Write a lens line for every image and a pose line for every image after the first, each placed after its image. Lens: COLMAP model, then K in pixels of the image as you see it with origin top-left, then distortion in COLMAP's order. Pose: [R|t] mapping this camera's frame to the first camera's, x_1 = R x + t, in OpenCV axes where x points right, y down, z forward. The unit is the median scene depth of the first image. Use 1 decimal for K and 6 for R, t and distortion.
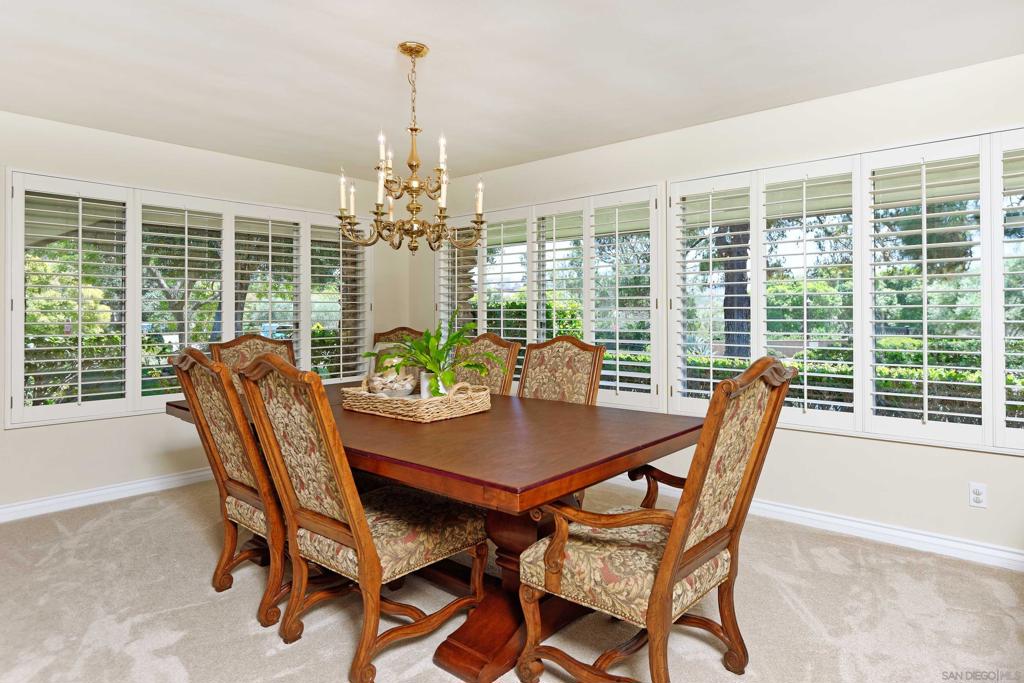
lens RADIAL K [[601.9, 0, 514.7], [0, 601.9, 314.8], [0, 0, 1]] dist [0.000996, 0.000234]
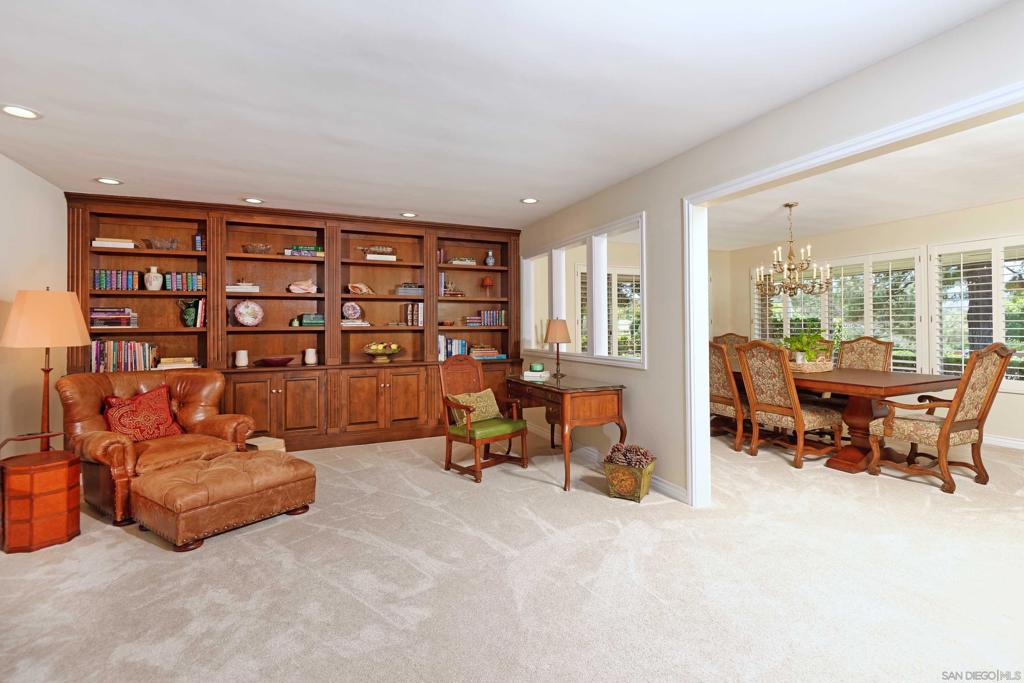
lens RADIAL K [[499.5, 0, 511.1], [0, 499.5, 326.1], [0, 0, 1]] dist [0.000383, -0.000579]
pose [[0.919320, -0.004095, -0.393489, -0.462196], [0.003681, 0.999992, -0.001806, 0.000038], [0.393493, 0.000212, 0.919328, -1.266178]]
